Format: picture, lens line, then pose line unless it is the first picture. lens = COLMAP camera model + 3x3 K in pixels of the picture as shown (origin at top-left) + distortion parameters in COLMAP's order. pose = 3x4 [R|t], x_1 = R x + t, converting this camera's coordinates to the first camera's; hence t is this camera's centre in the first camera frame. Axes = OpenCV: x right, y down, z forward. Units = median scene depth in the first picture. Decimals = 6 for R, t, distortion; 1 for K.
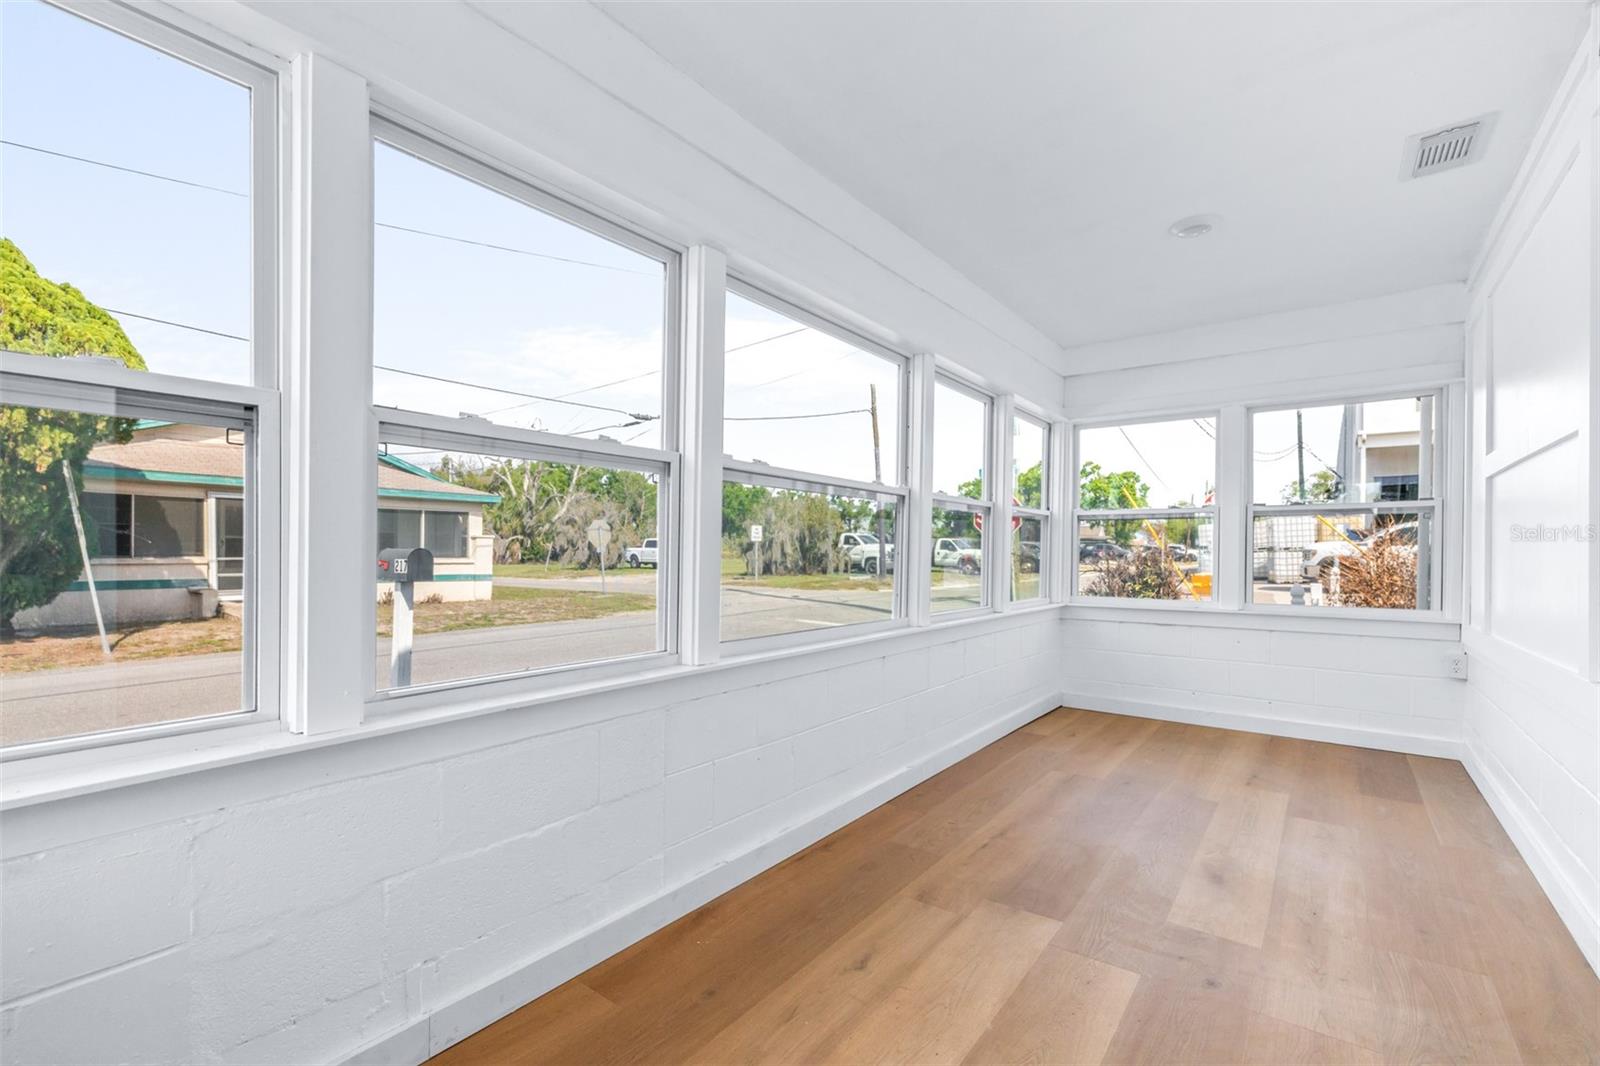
lens RADIAL K [[697.8, 0, 794.7], [0, 697.8, 556.1], [0, 0, 1]] dist [-0.006171, 0.001514]
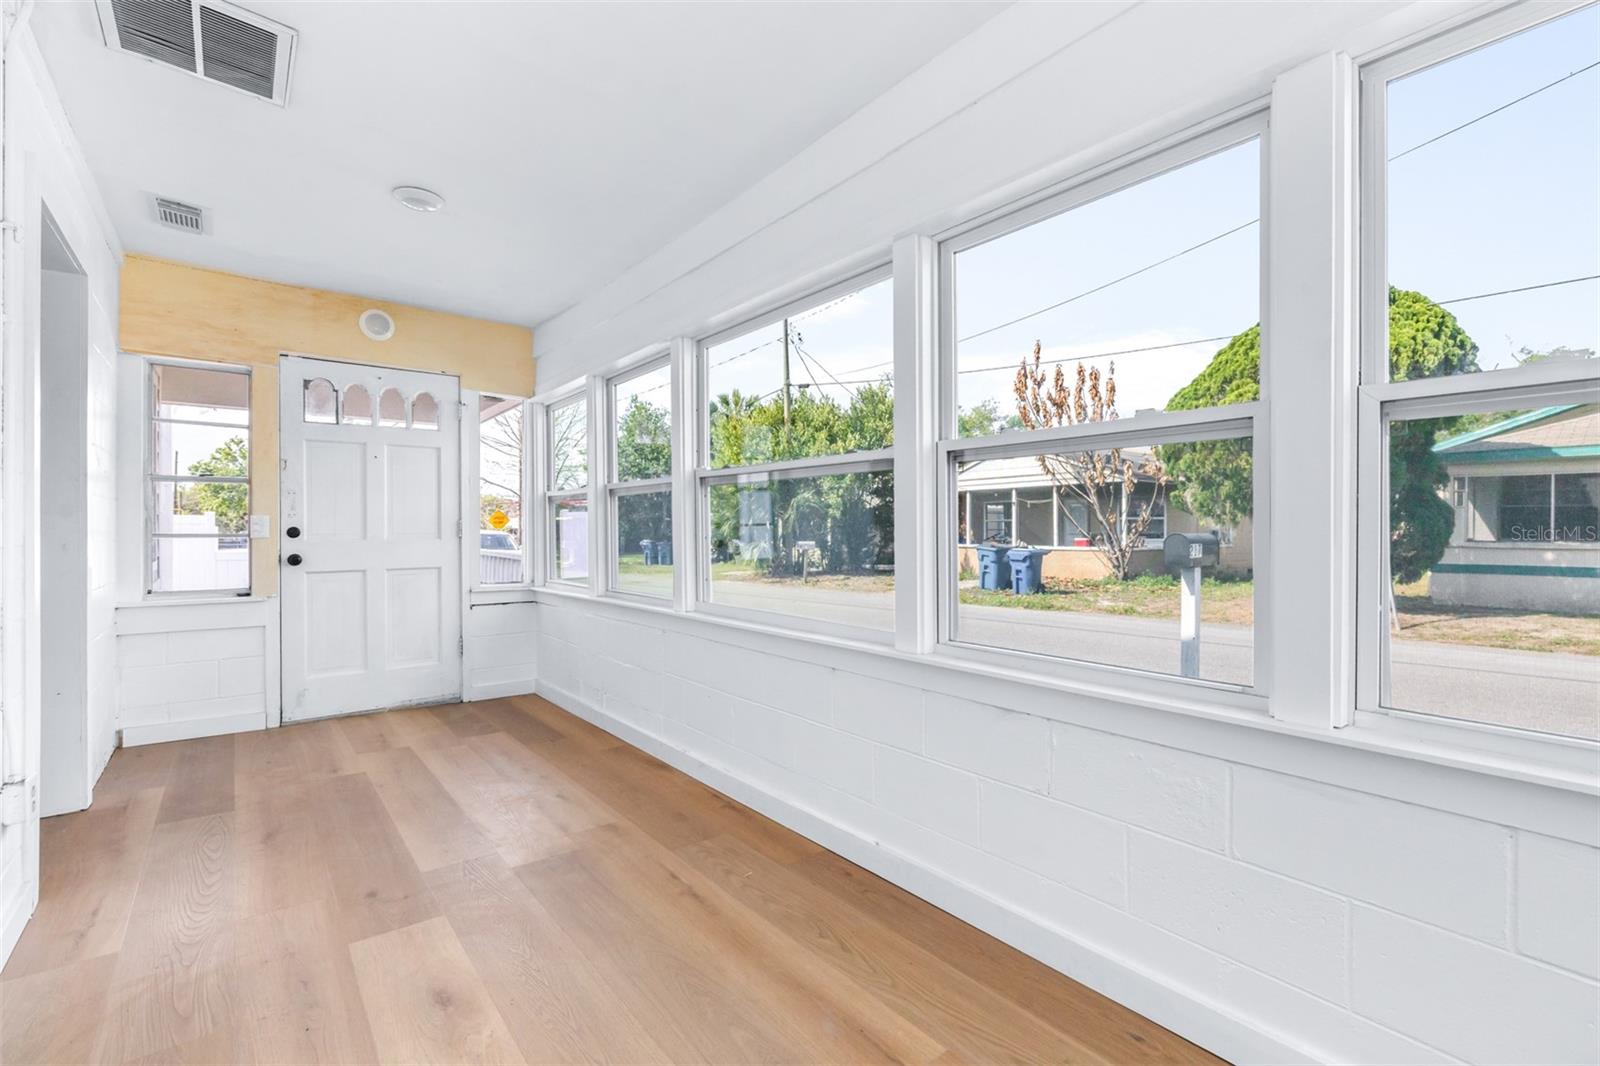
lens RADIAL K [[697.8, 0, 799.6], [0, 697.8, 528.3], [0, 0, 1]] dist [-0.006171, 0.001514]
pose [[-0.232162, -0.009012, -0.972635, 0.831846], [-0.006639, 0.999948, -0.007681, -0.010745], [0.972655, 0.004674, -0.232210, 1.034601]]
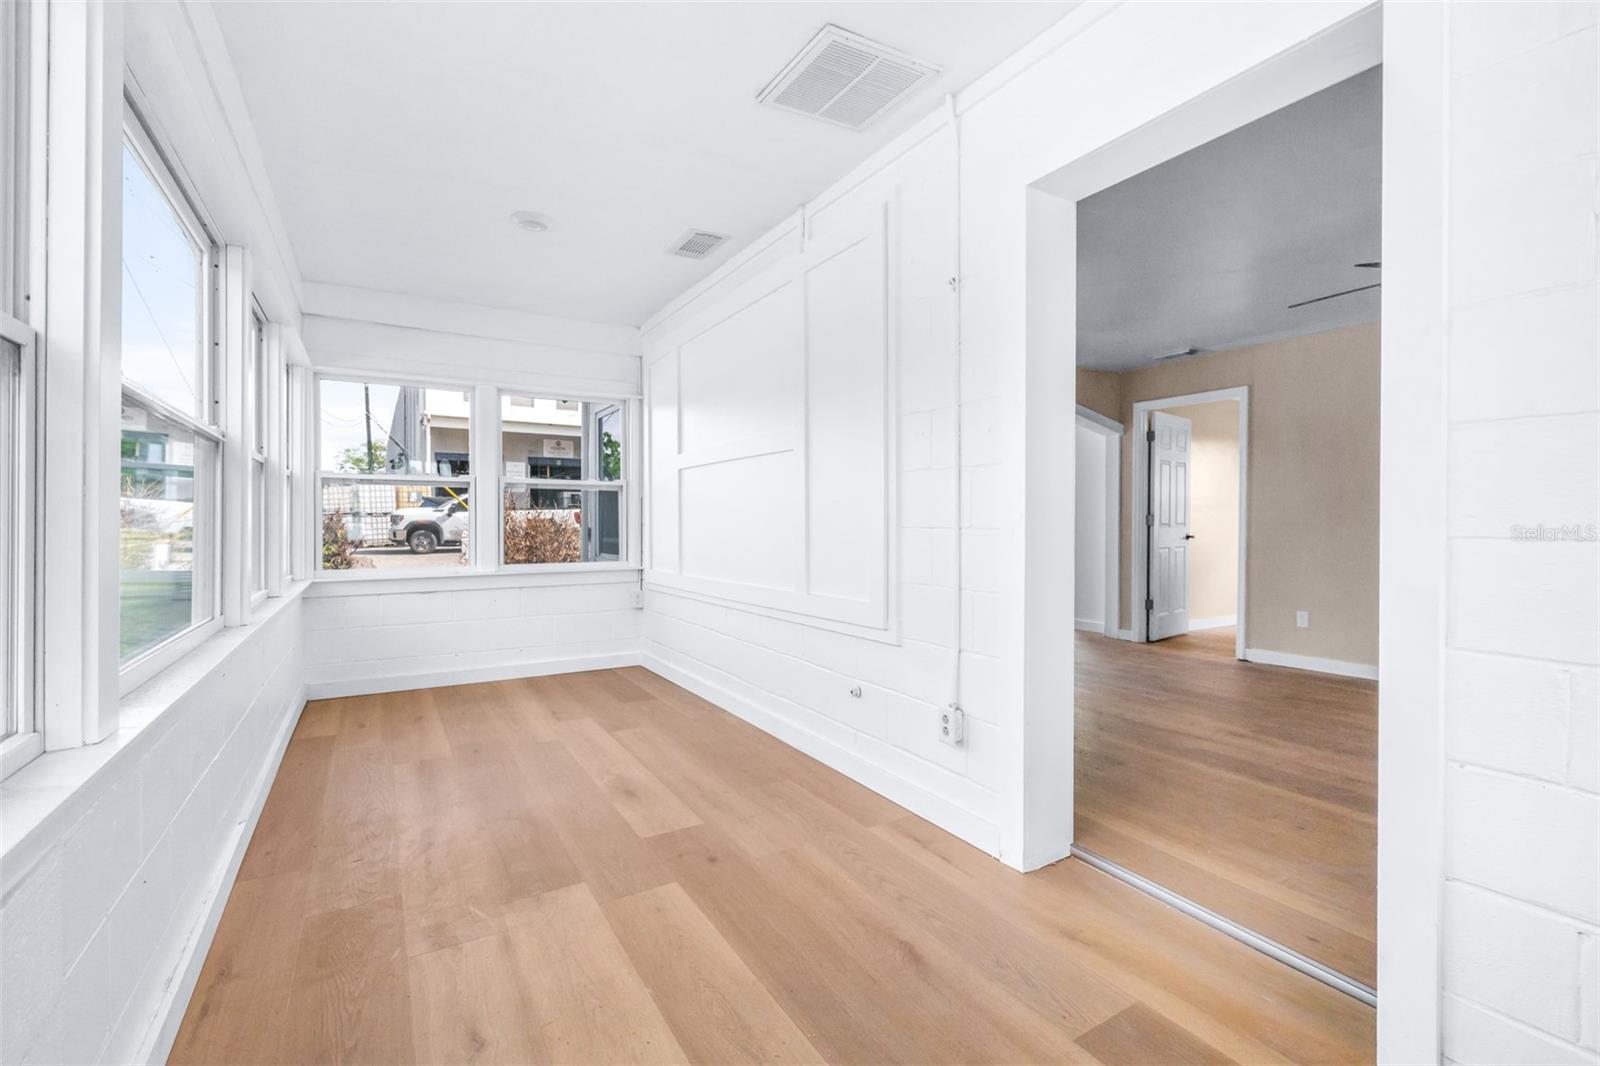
lens RADIAL K [[697.8, 0, 789.7], [0, 697.8, 525.4], [0, 0, 1]] dist [-0.006171, 0.001514]
pose [[0.371872, -0.012941, 0.928194, -0.271492], [0.007314, 0.999913, 0.011011, -0.005862], [-0.928255, 0.002695, 0.371934, 0.201585]]
